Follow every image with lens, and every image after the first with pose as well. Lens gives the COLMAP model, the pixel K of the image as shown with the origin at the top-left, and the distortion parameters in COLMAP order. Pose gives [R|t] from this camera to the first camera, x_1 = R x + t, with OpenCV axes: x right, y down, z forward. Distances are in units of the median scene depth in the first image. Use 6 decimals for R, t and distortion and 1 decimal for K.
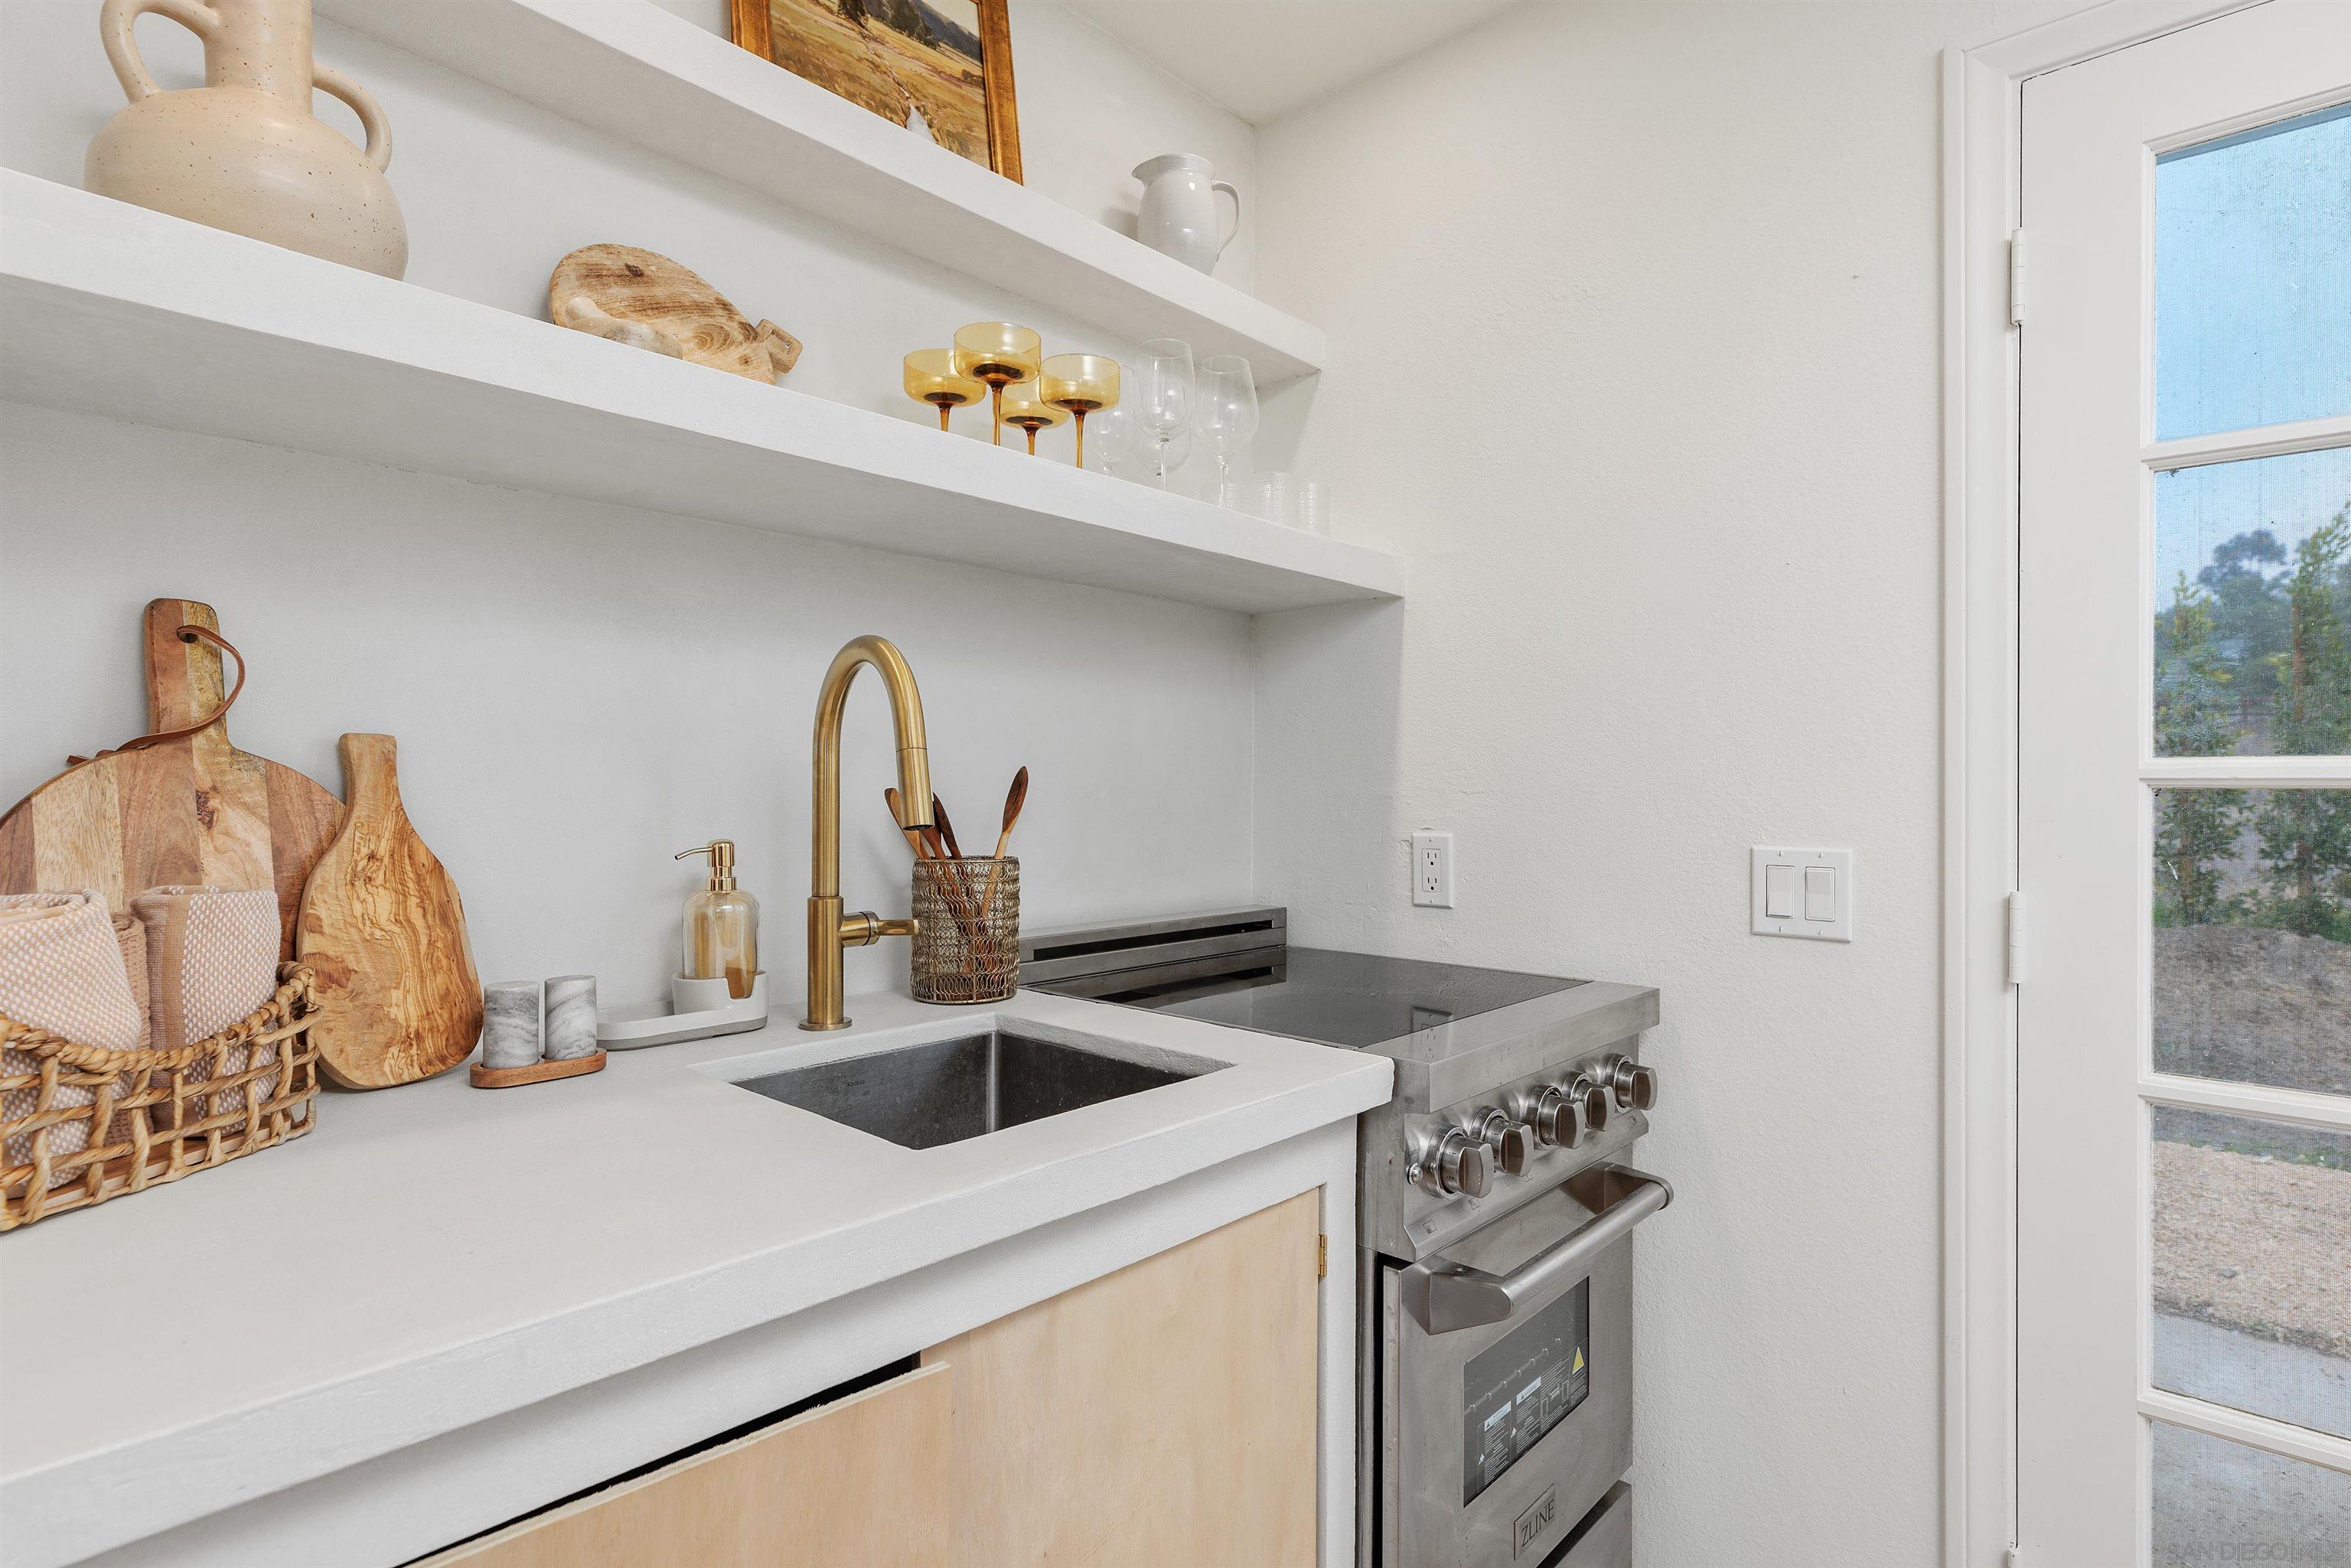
lens RADIAL K [[1194.5, 0, 1172.3], [0, 1194.5, 779.1], [0, 0, 1]] dist [0.002887, 0.000613]
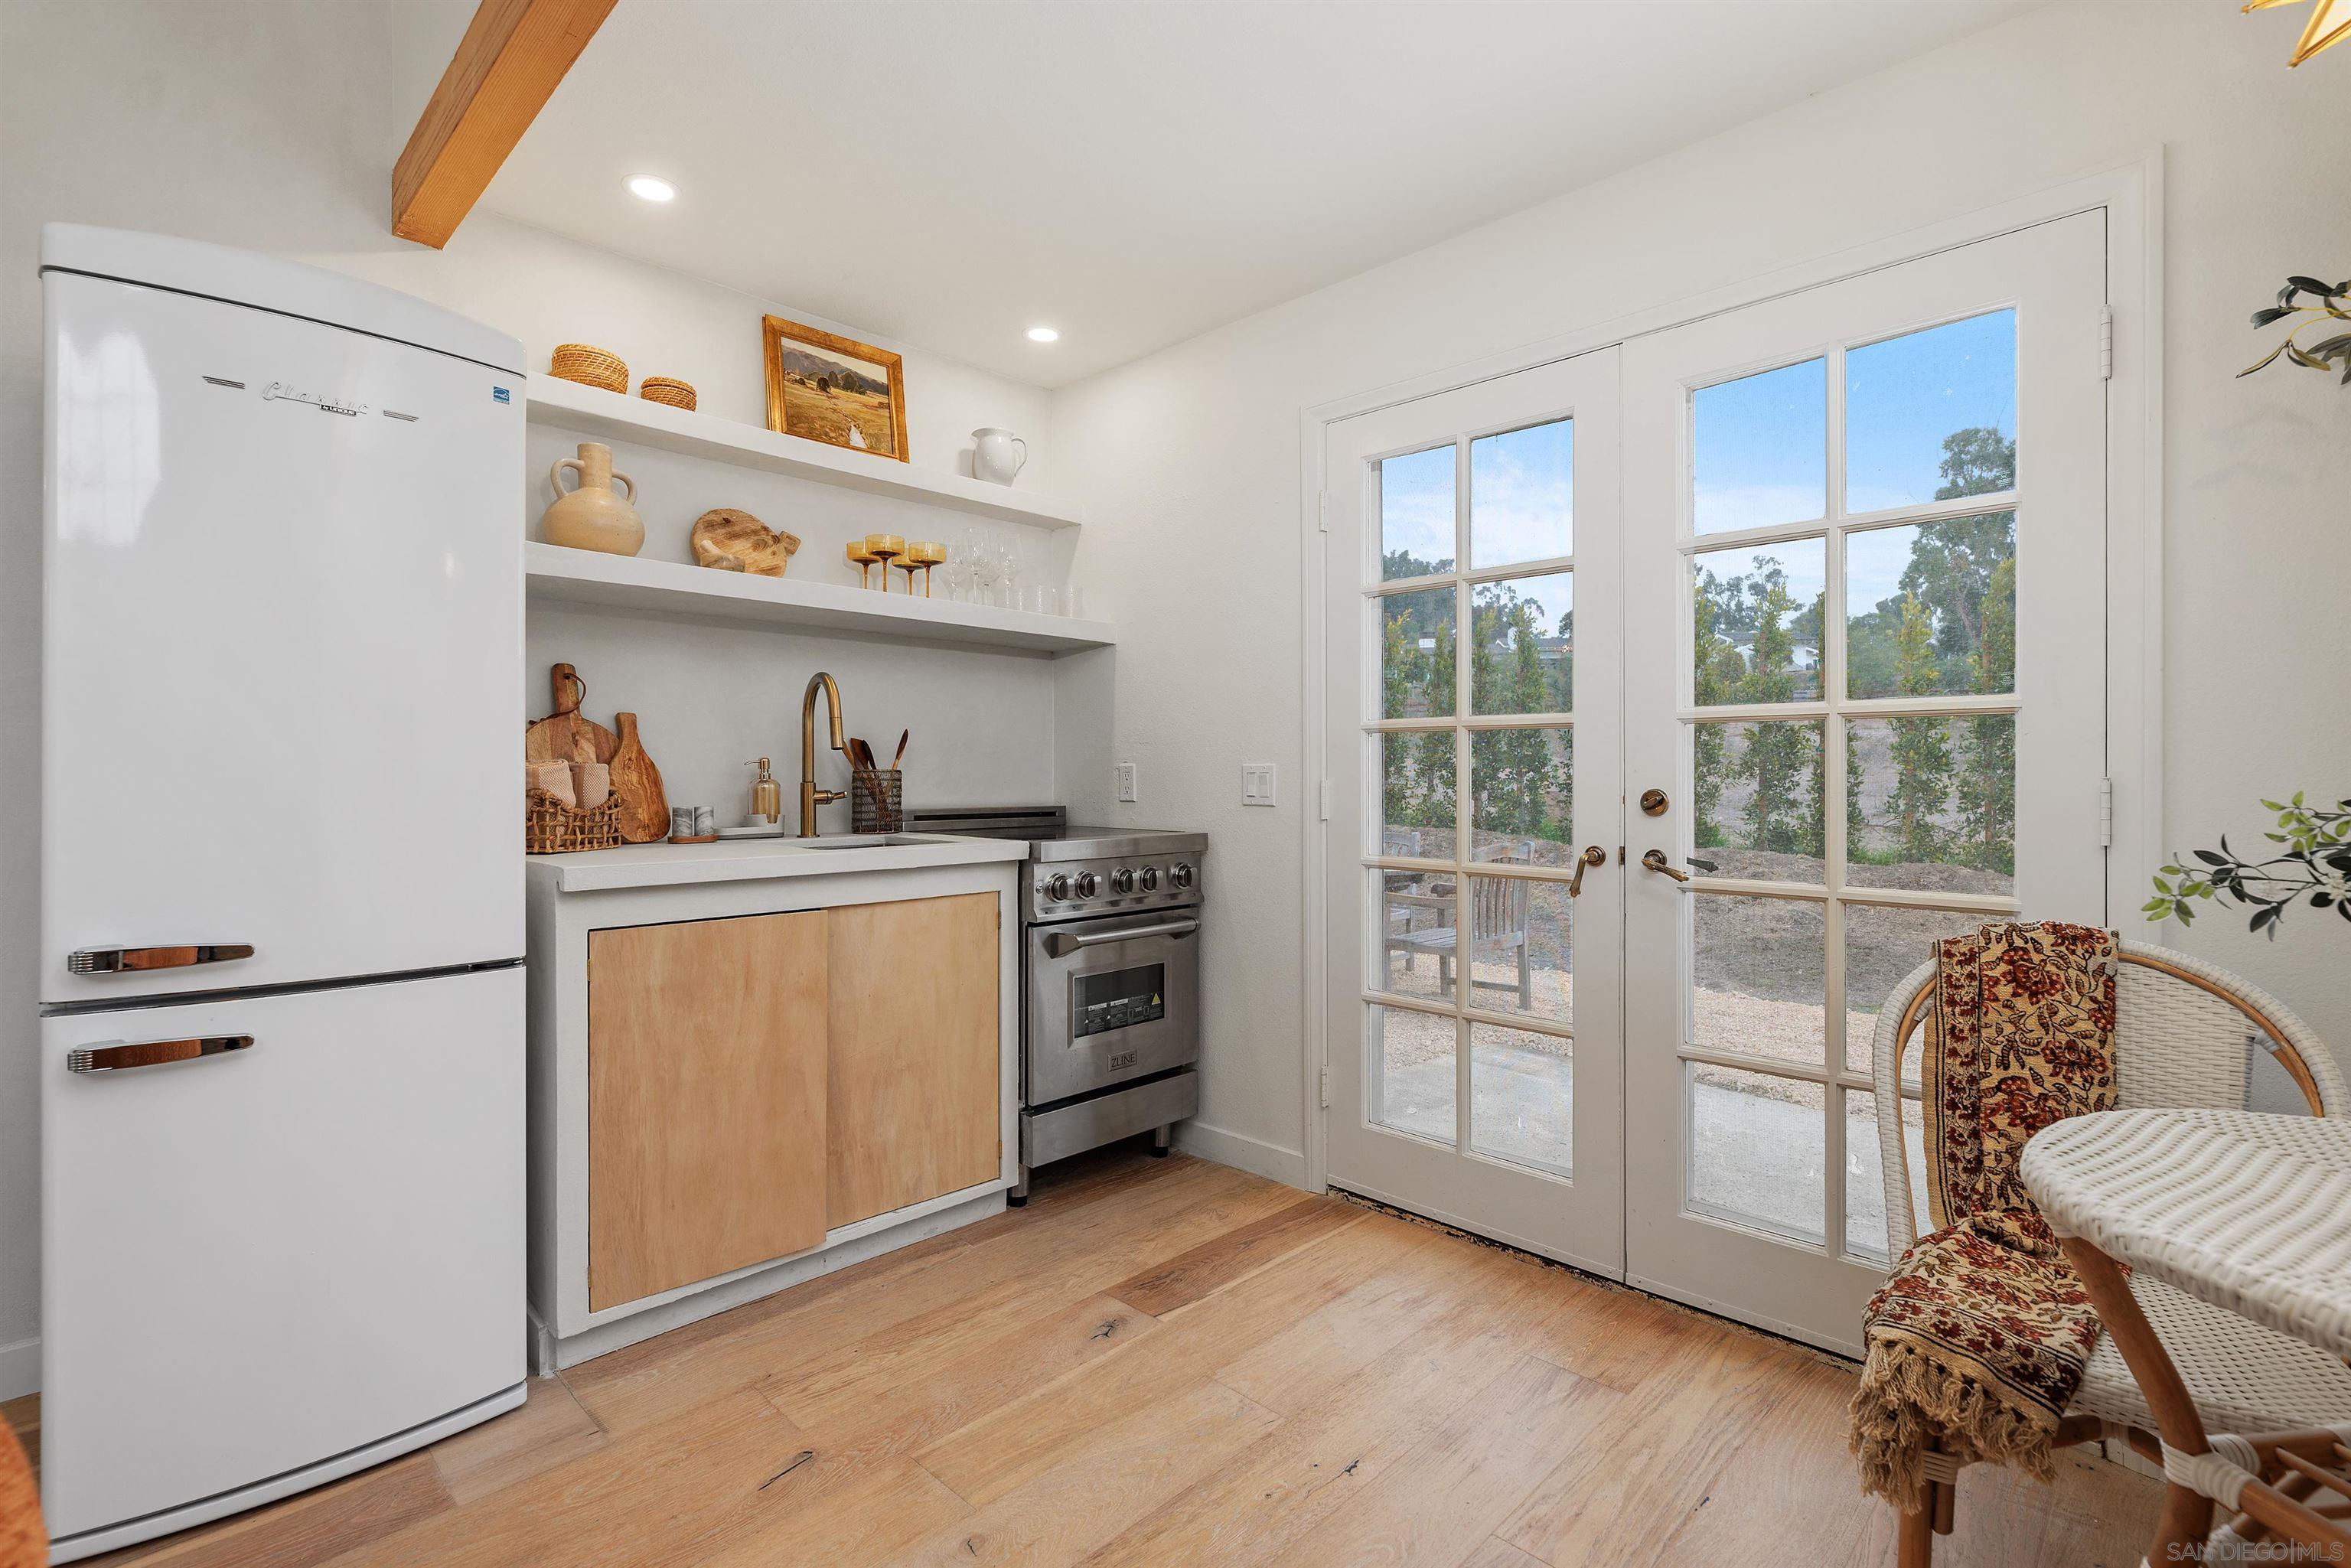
lens RADIAL K [[1080.0, 0, 1176.1], [0, 1080.0, 775.9], [0, 0, 1]] dist [-0.001635, -0.000176]
pose [[0.999416, -0.002890, -0.034048, 0.498828], [0.003177, 0.999960, 0.008395, 0.069192], [0.034023, -0.008499, 0.999385, -1.084039]]
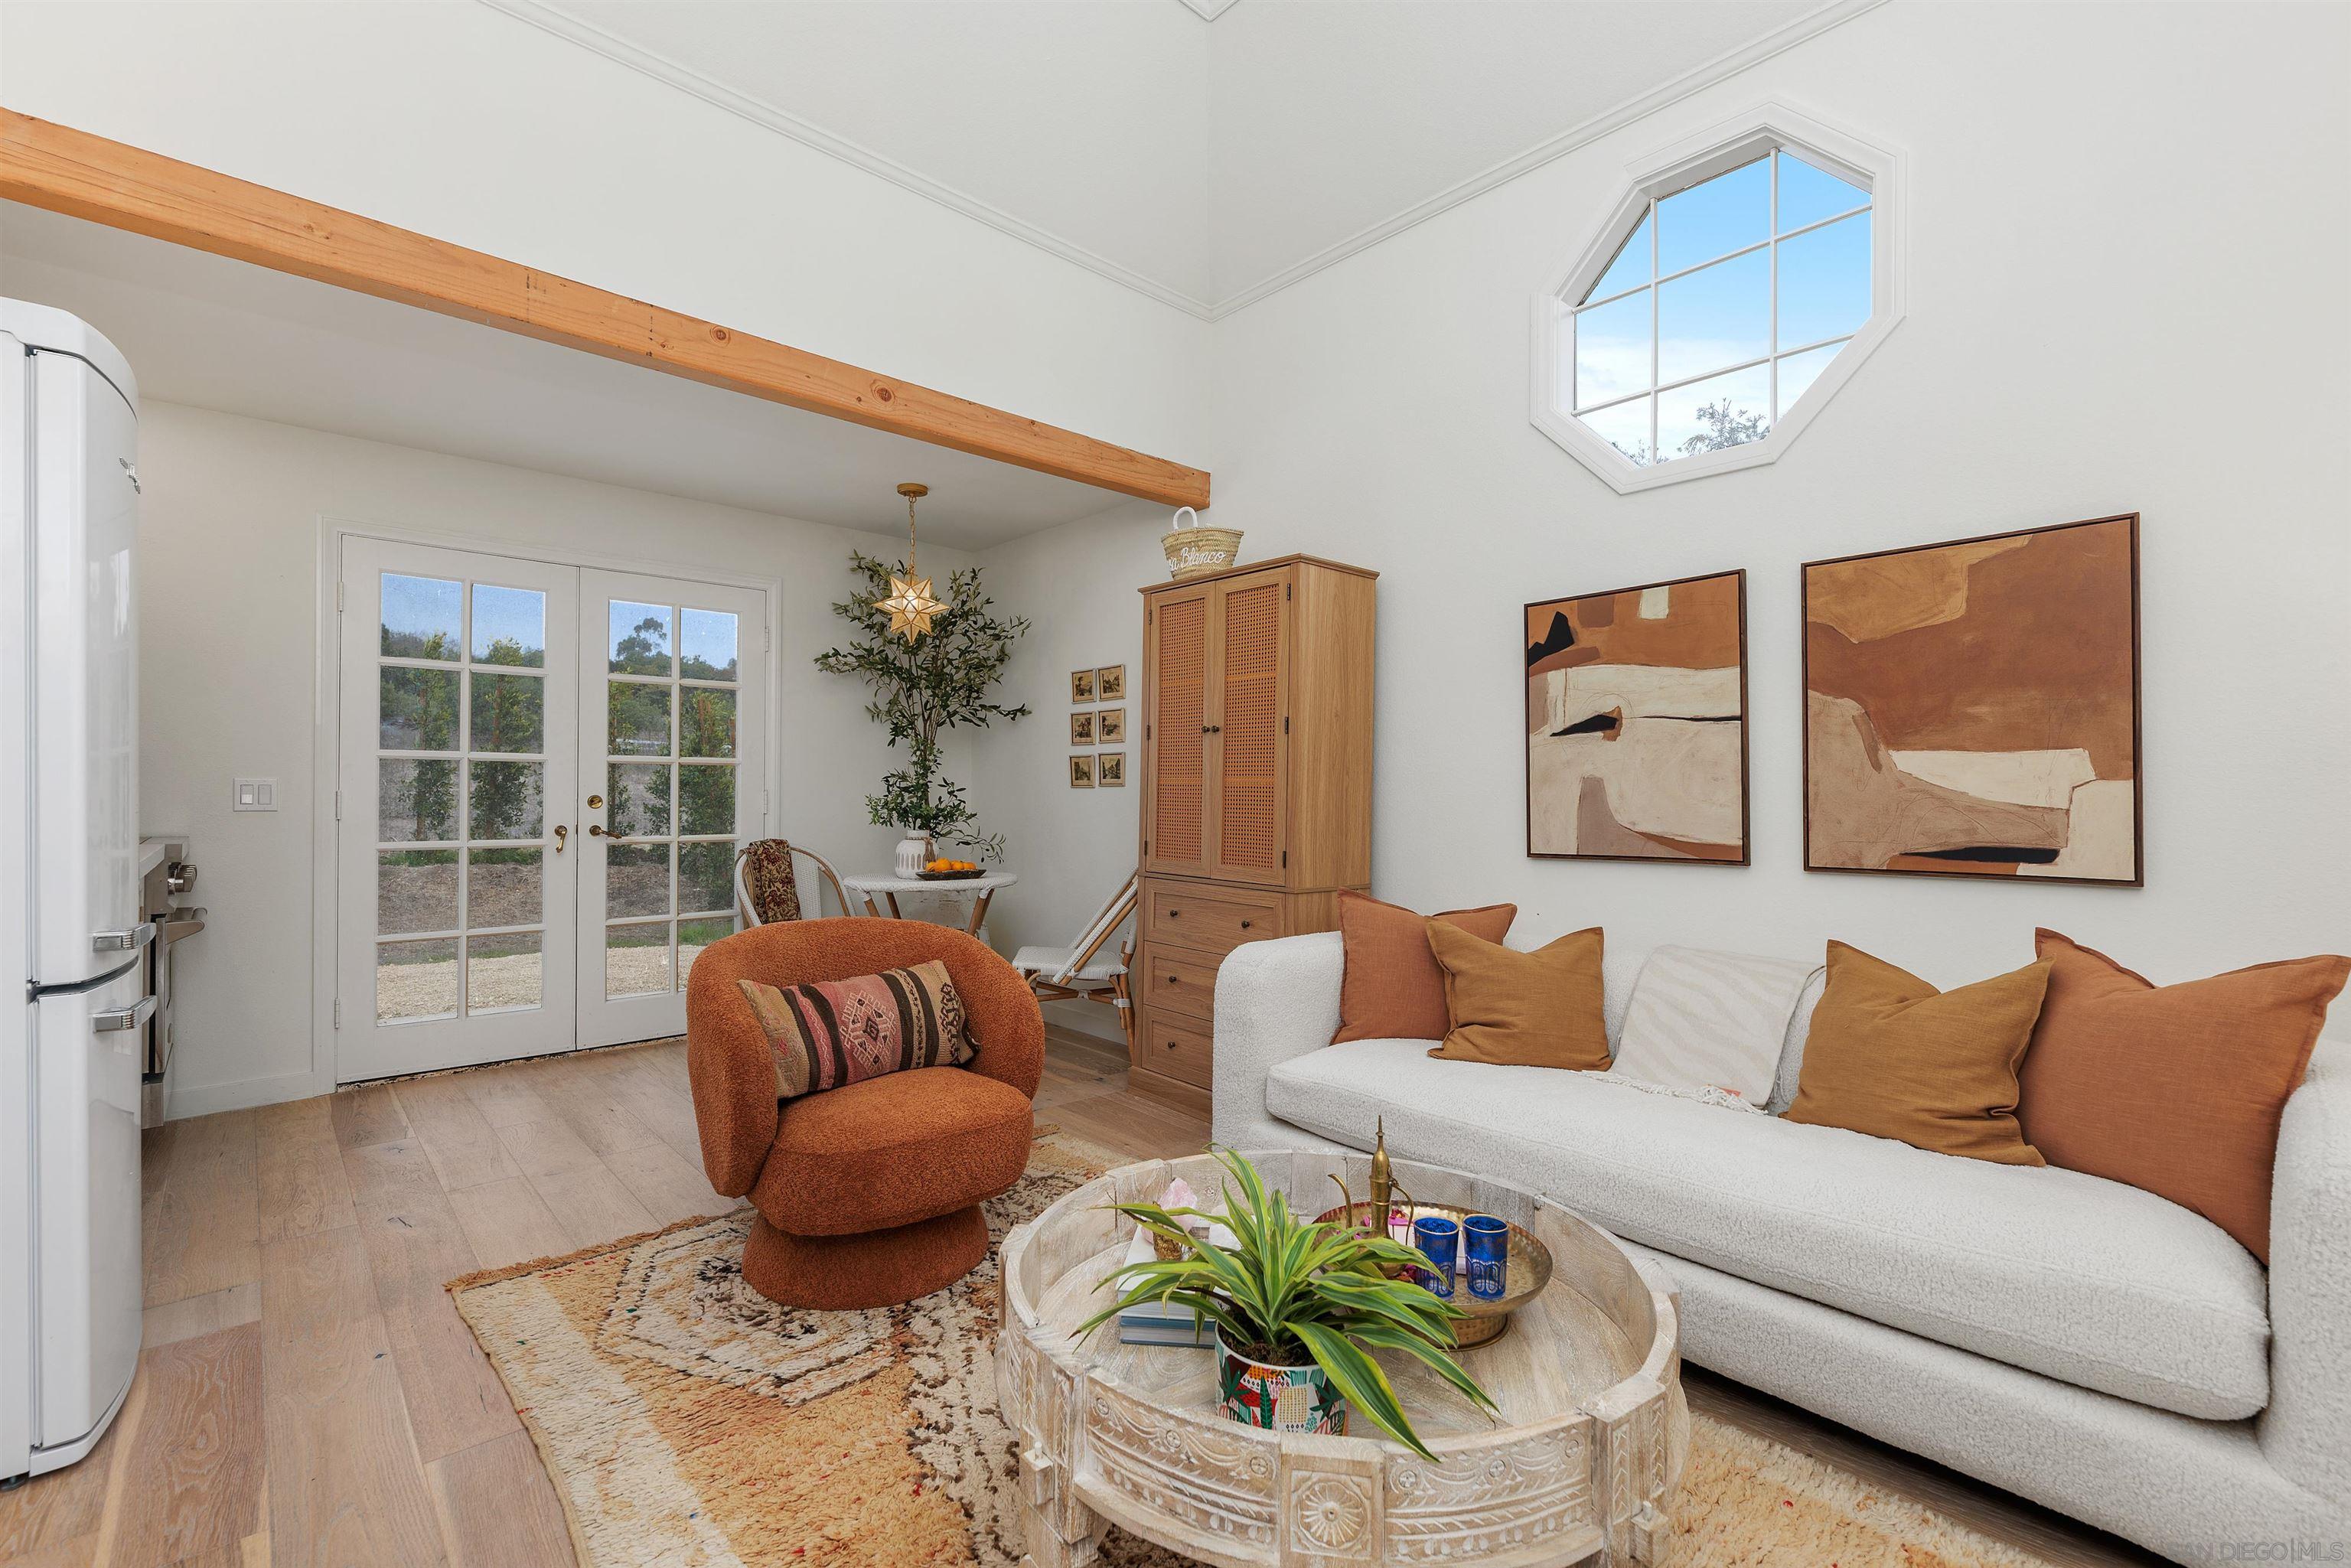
lens RADIAL K [[1033.2, 0, 1175.5], [0, 1033.2, 784.0], [0, 0, 1]] dist [-0.000832, -0.000098]
pose [[0.095944, -0.001618, 0.995385, -1.805722], [-0.010081, 0.999946, 0.002597, 0.048841], [-0.995336, -0.010284, 0.095922, -1.464729]]
